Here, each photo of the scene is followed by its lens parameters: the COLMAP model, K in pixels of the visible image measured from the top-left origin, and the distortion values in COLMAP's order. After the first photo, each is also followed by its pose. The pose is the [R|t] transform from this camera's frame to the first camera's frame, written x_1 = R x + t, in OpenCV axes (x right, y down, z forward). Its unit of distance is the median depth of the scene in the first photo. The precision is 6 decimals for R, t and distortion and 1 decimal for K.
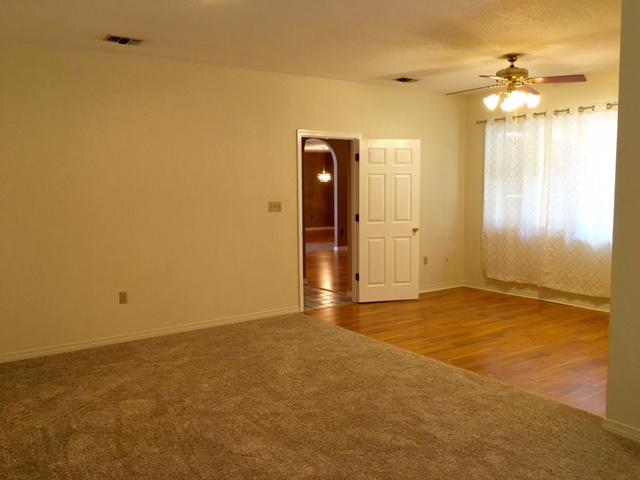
lens RADIAL K [[543.2, 0, 319.0], [0, 543.2, 240.8], [0, 0, 1]] dist [0.075599, -0.081620]
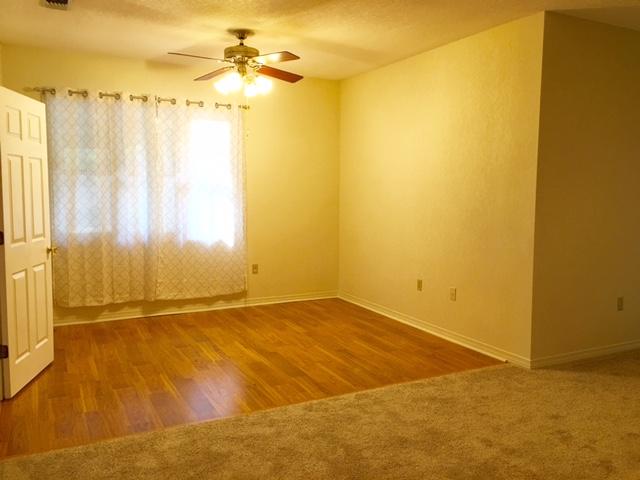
lens RADIAL K [[543.2, 0, 319.4], [0, 543.2, 235.1], [0, 0, 1]] dist [0.075599, -0.081620]
pose [[0.104661, -0.077761, 0.991463, -0.439798], [0.078837, 0.994450, 0.069673, -0.061516], [-0.991378, 0.070872, 0.110210, 0.685468]]
